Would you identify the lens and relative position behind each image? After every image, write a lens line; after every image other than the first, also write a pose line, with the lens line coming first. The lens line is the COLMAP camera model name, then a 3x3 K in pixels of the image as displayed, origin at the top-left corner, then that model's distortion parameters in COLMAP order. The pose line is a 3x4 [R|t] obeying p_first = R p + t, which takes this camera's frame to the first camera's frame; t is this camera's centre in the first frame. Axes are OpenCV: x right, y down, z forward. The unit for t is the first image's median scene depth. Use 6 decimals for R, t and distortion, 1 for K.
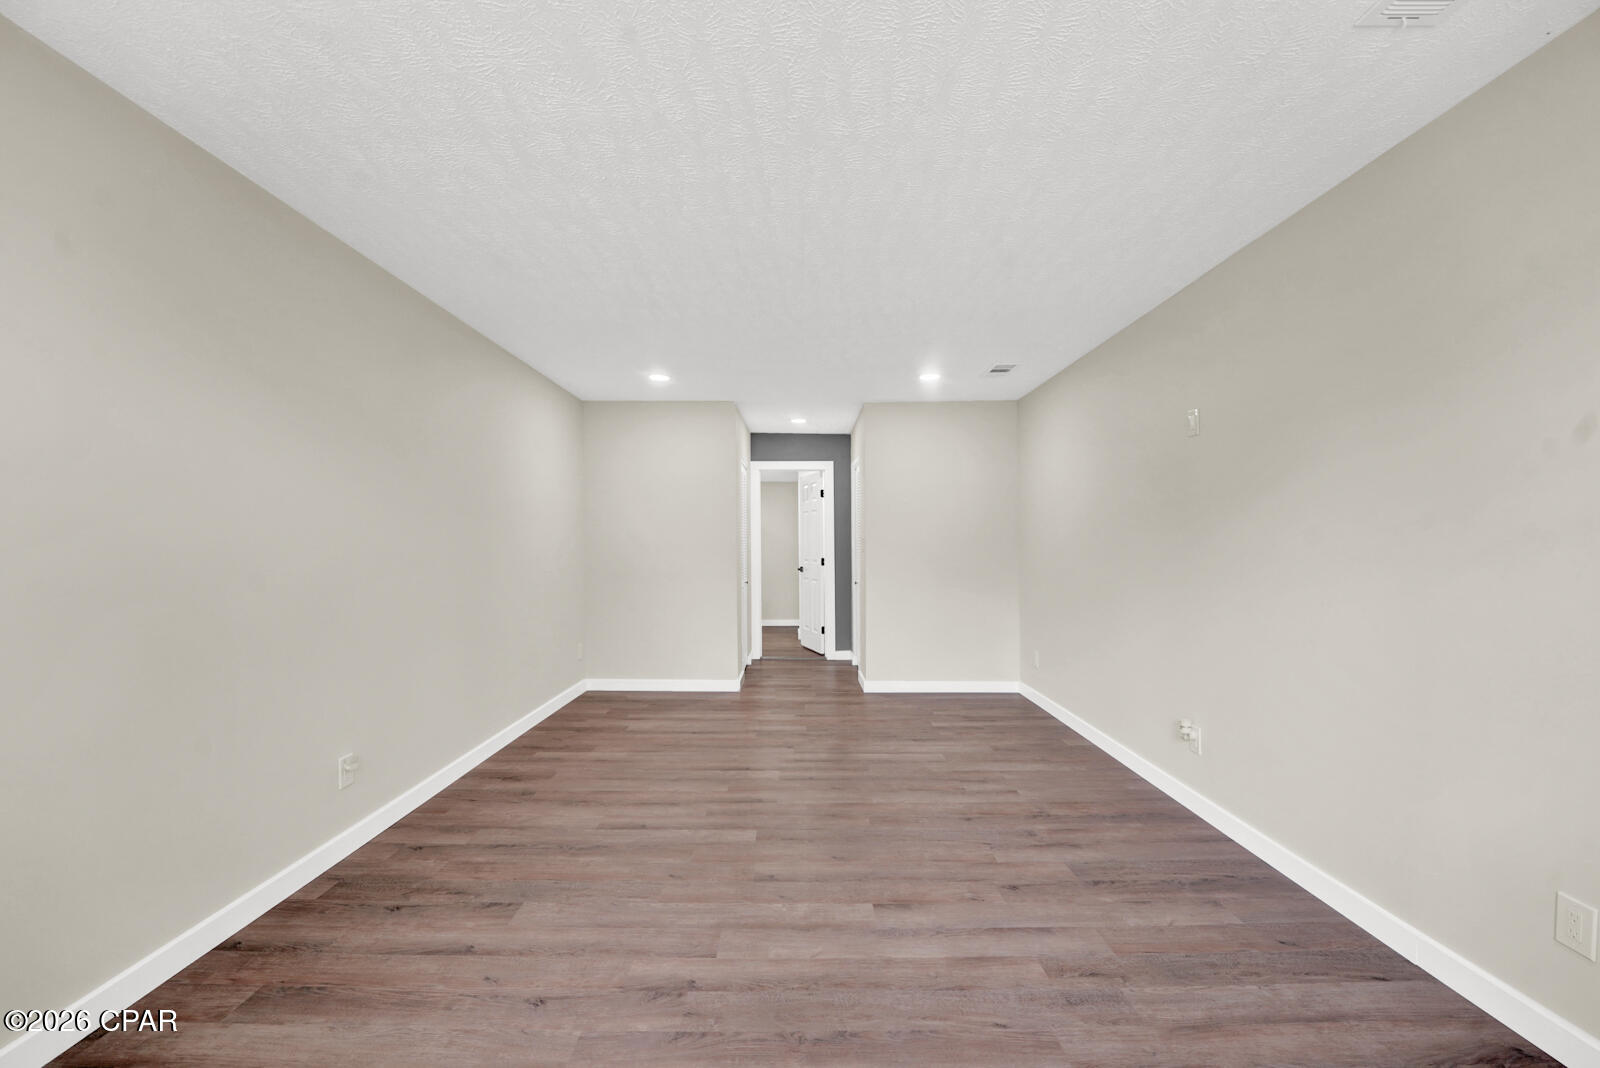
lens RADIAL K [[651.5, 0, 797.8], [0, 651.5, 540.1], [0, 0, 1]] dist [-0.027053, 0.001492]
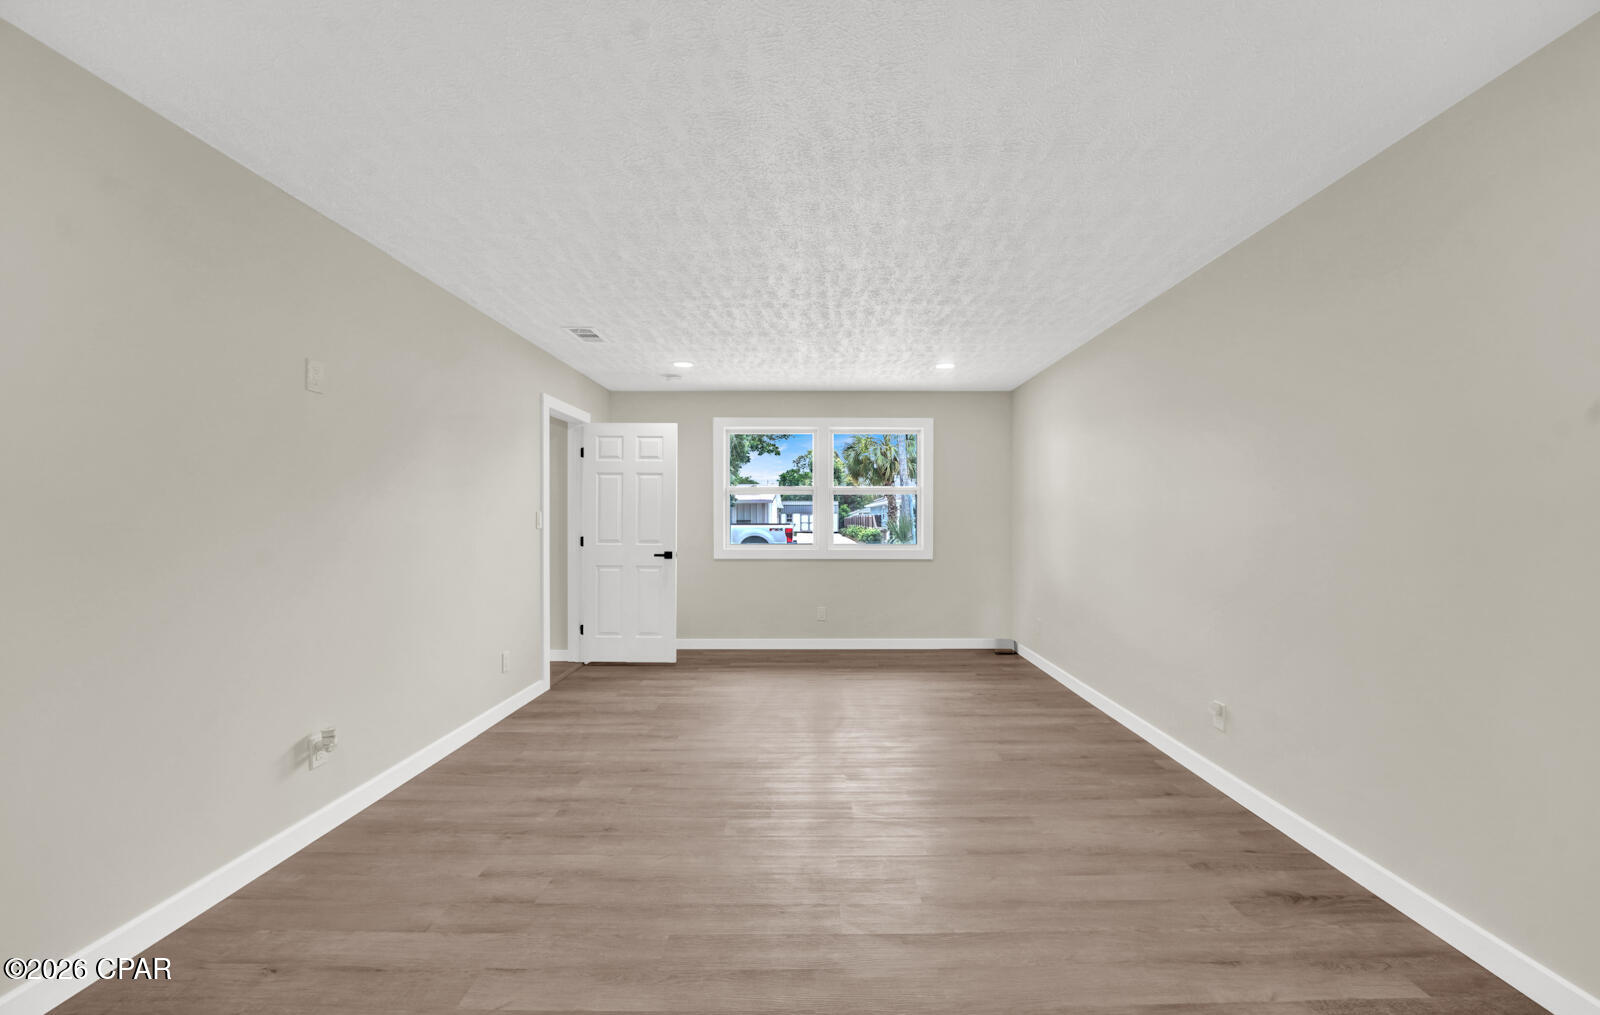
lens RADIAL K [[663.8, 0, 804.1], [0, 663.8, 508.0], [0, 0, 1]] dist [-0.013723, 0.000034]
pose [[-0.999926, 0.003924, 0.011512, -0.006562], [0.003729, 0.999849, -0.016954, 0.023648], [-0.011577, -0.016910, -0.999790, 1.856989]]
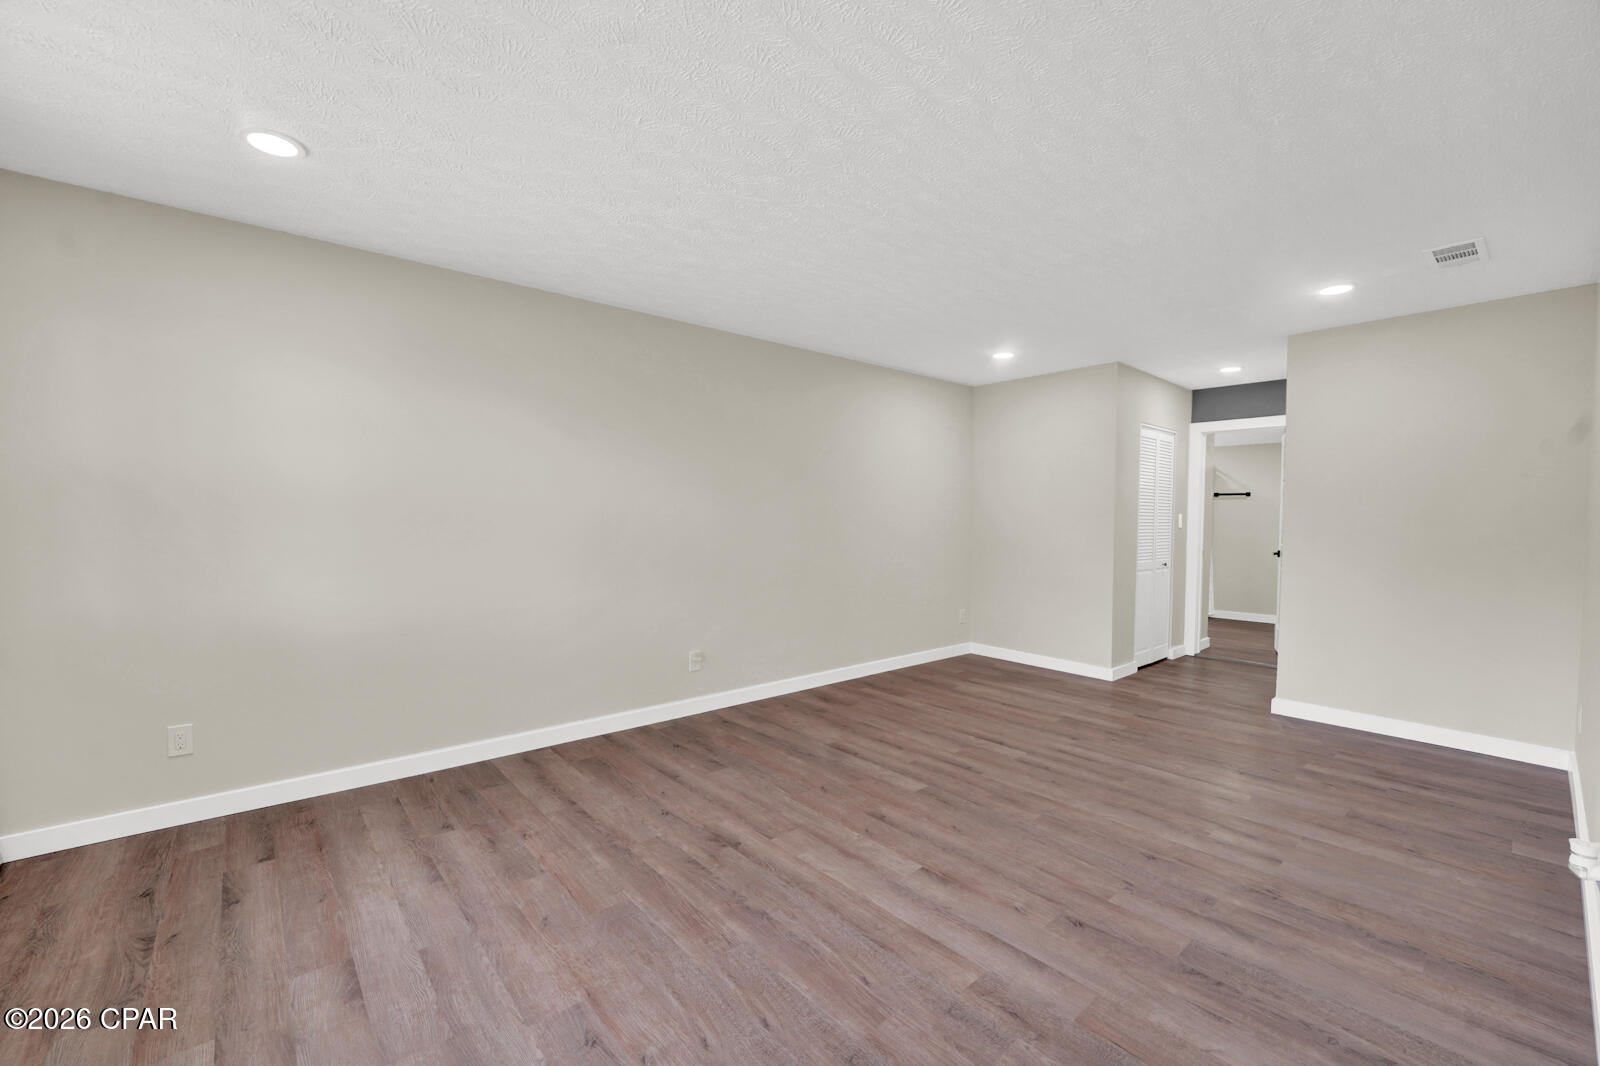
lens RADIAL K [[651.5, 0, 800.7], [0, 651.5, 534.4], [0, 0, 1]] dist [-0.027053, 0.001492]
pose [[0.654535, 0.027110, -0.755545, 0.570122], [-0.005432, 0.999500, 0.031158, -0.000537], [0.756012, -0.016290, 0.654355, 0.137744]]
